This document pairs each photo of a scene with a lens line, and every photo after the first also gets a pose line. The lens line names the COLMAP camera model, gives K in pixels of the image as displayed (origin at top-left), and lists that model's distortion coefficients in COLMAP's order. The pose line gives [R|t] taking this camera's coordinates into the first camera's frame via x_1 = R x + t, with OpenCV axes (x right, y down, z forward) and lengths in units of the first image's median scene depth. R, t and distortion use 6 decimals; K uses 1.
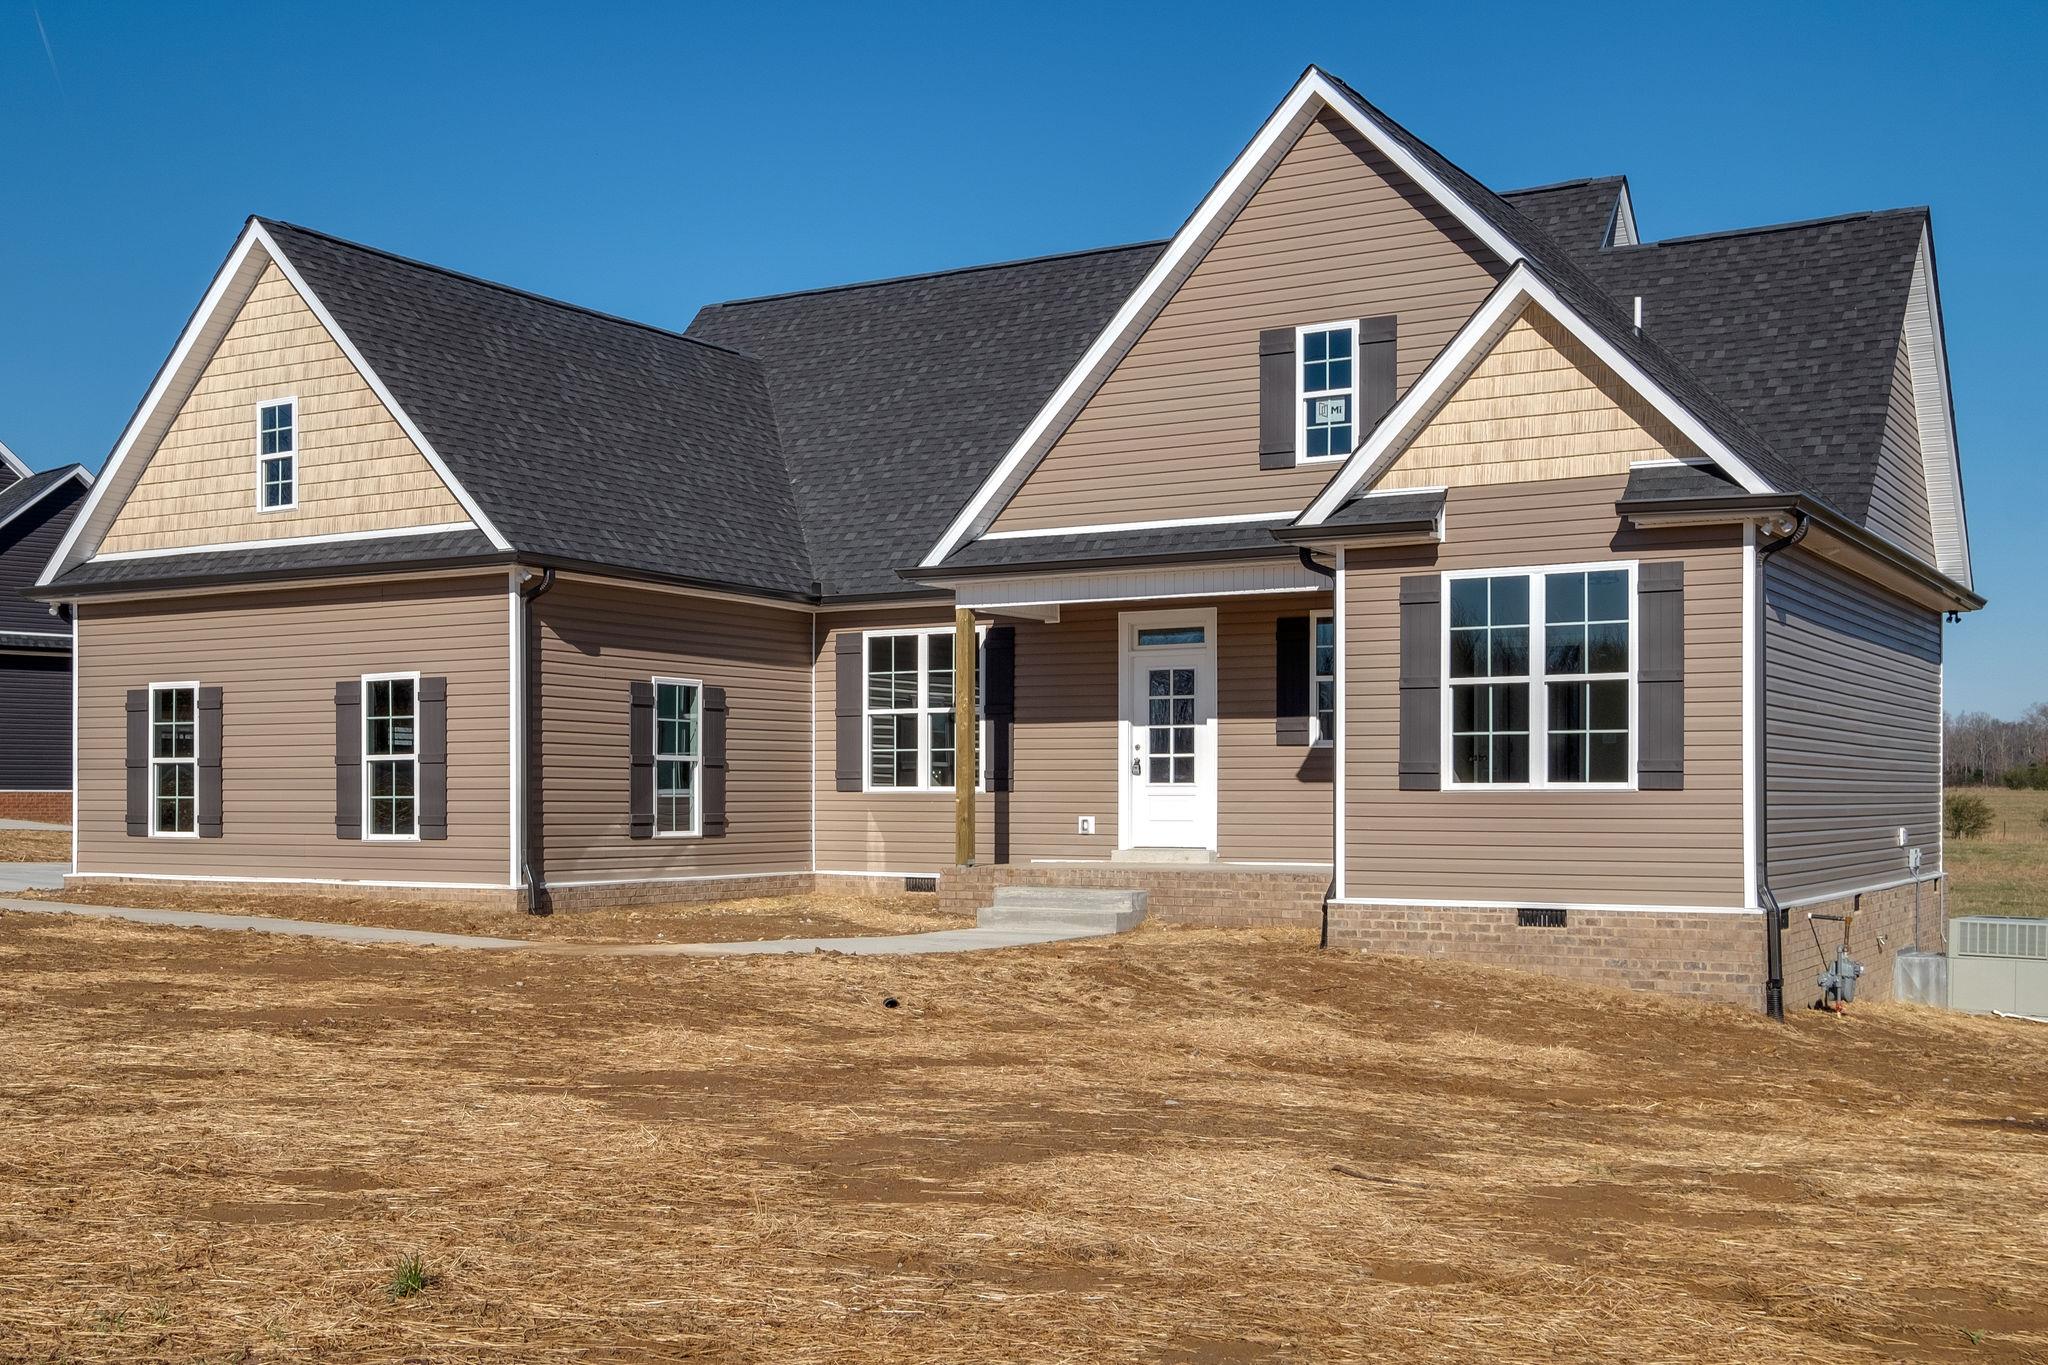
lens RADIAL K [[2173.3, 0, 1022.5], [0, 2173.3, 692.0], [0, 0, 1]] dist [0.042892, 0.000000]
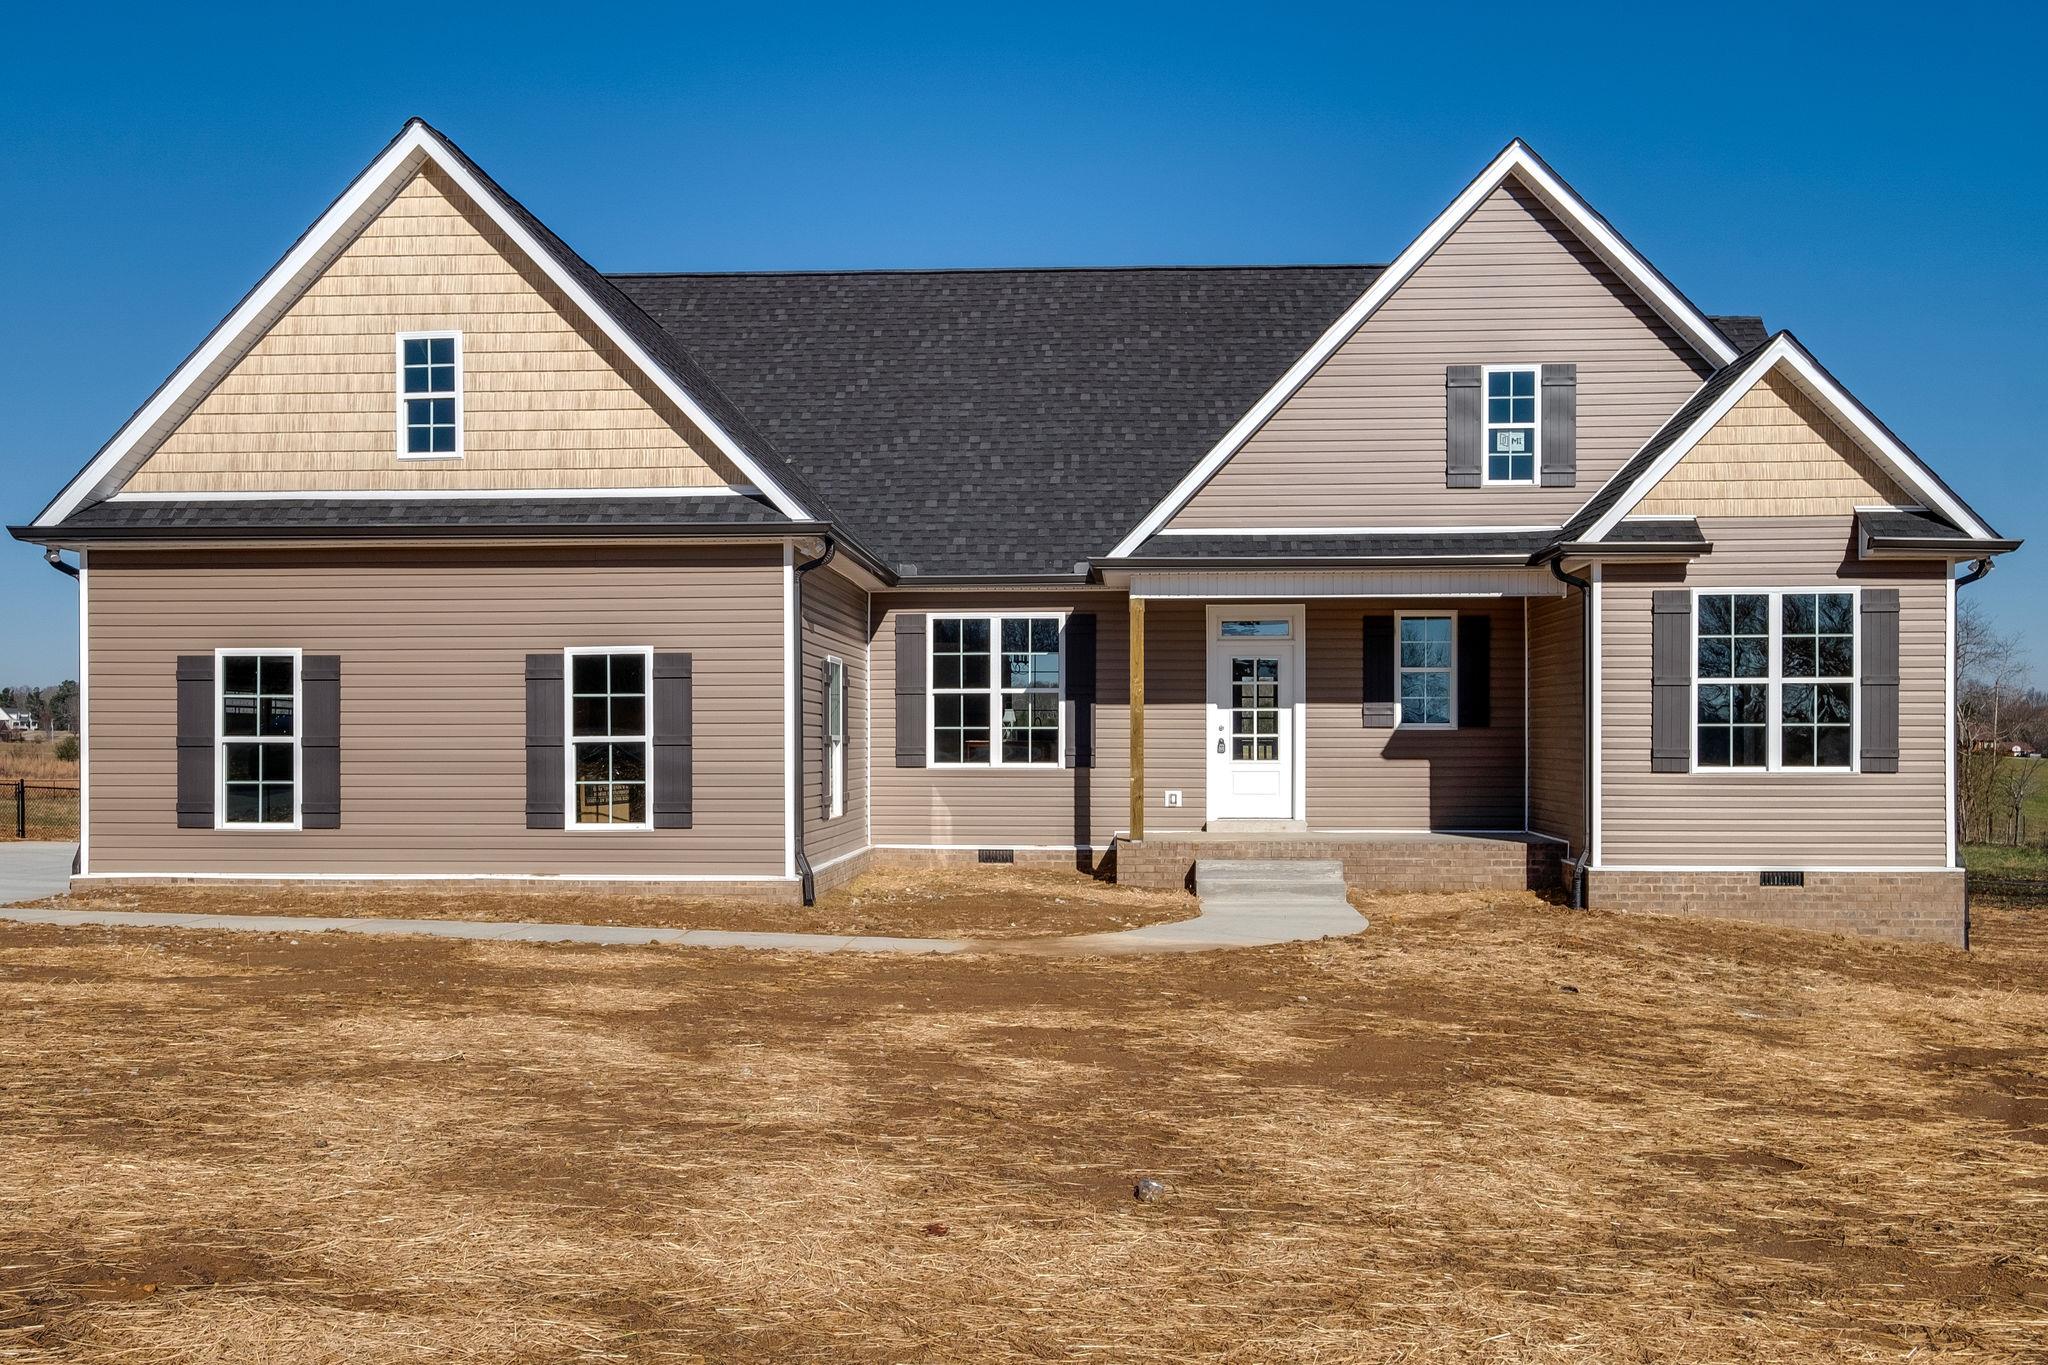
lens RADIAL K [[1752.7, 0, 1045.5], [0, 1752.7, 685.8], [0, 0, 1]] dist [0.025529, 0.010036]
pose [[0.886802, 0.013496, 0.461952, -0.455537], [-0.021379, 0.999701, 0.011835, -0.004863], [-0.461655, -0.020371, 0.886826, 0.257526]]
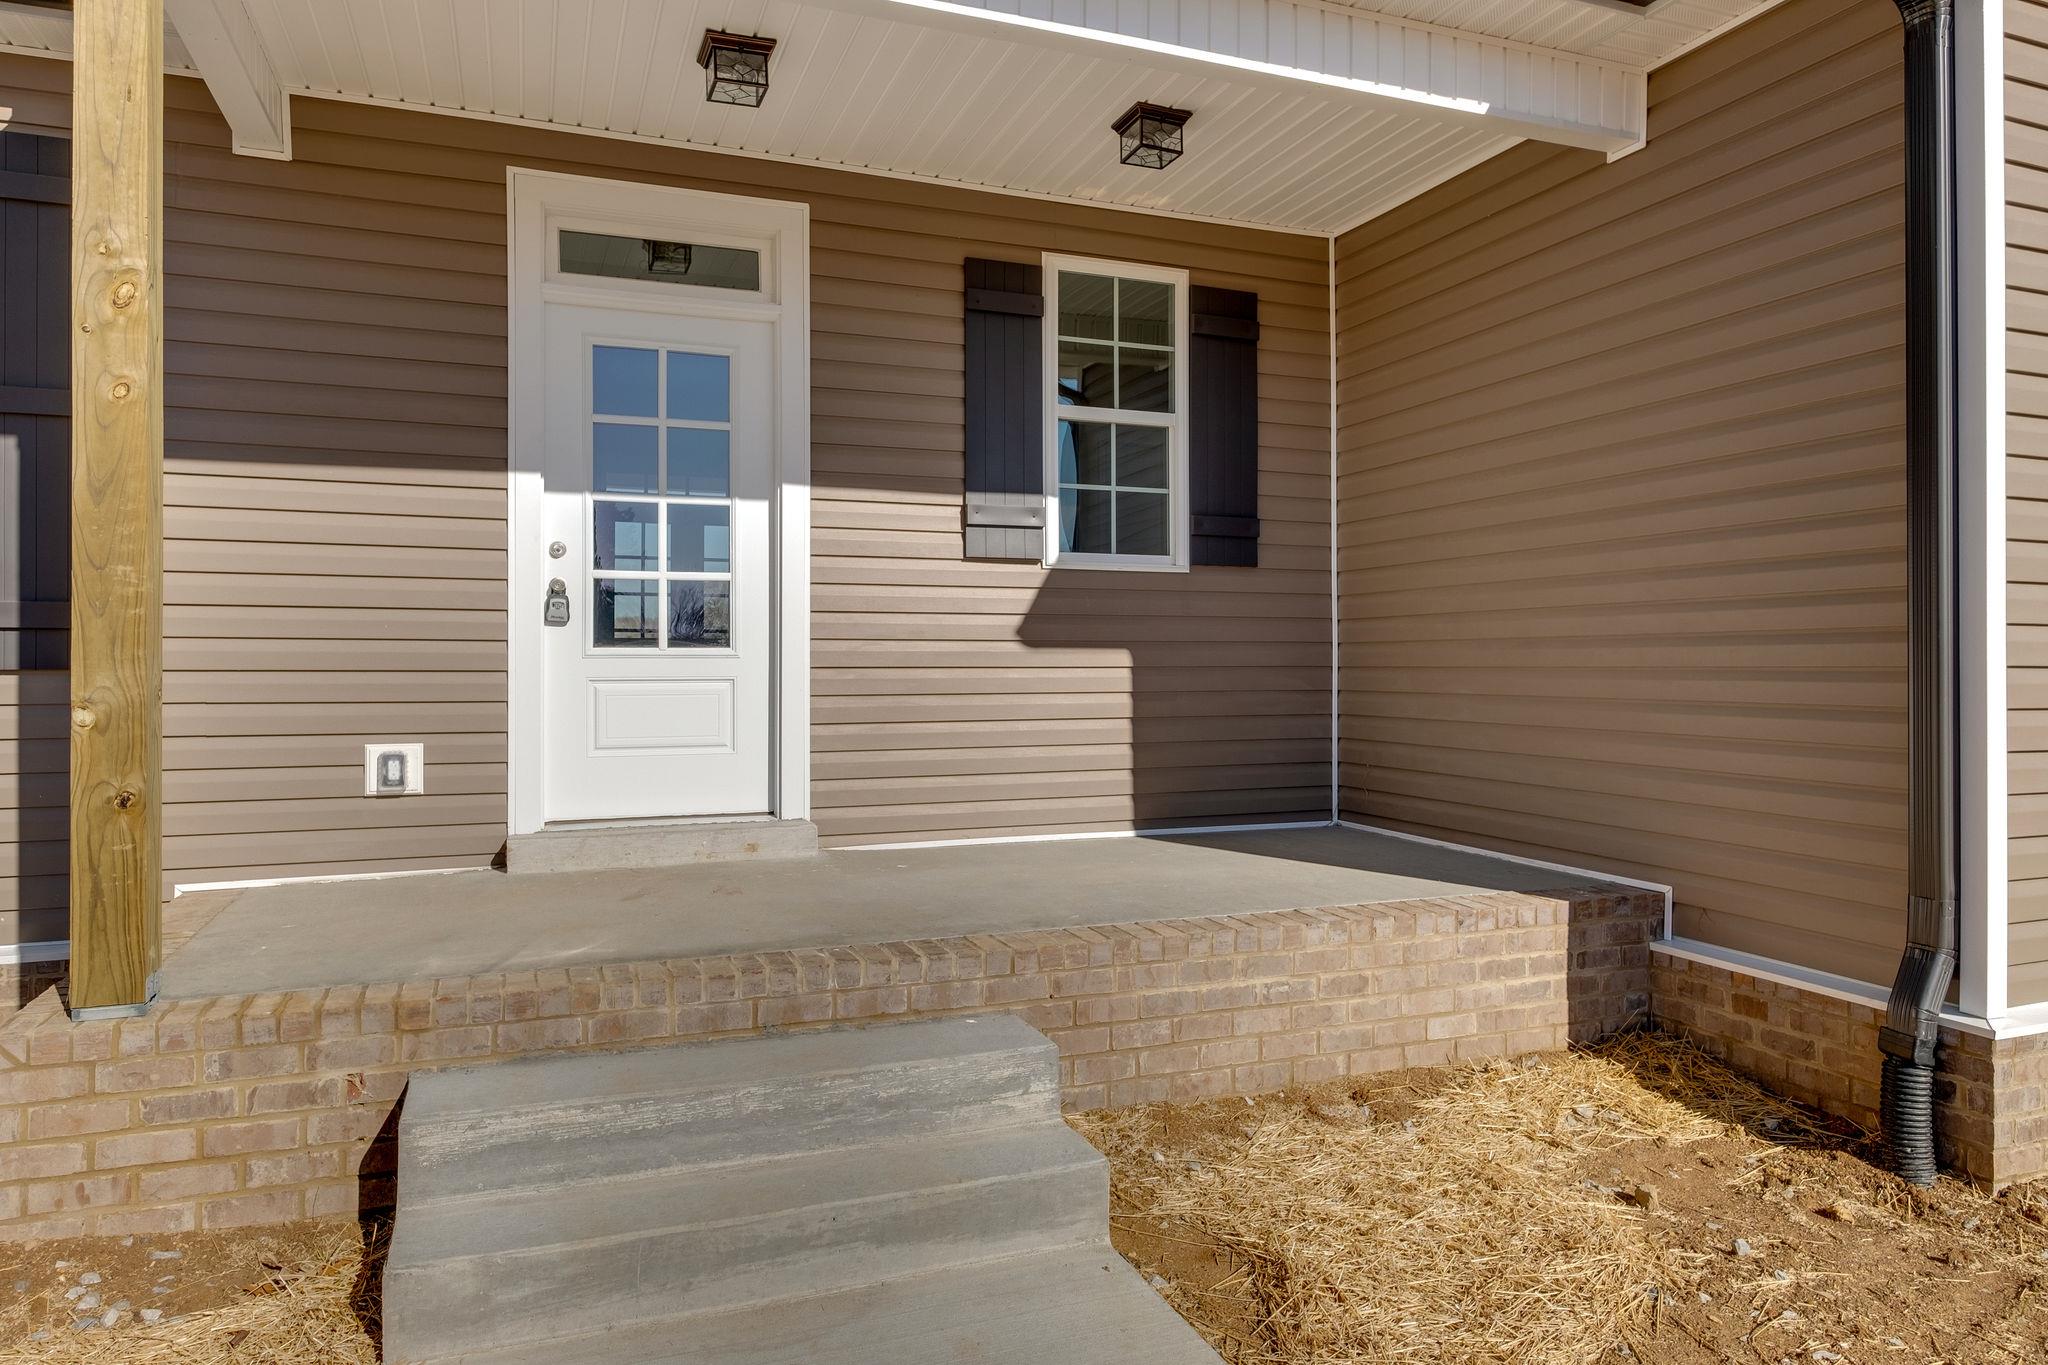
lens RADIAL K [[1284.9, 0, 1010.0], [0, 1284.9, 670.9], [0, 0, 1]] dist [0.012778, -0.002489]
pose [[0.624322, -0.004990, 0.781151, -0.071749], [-0.036523, 0.998700, 0.035570, 0.036565], [-0.780313, -0.050737, 0.623328, 0.832184]]
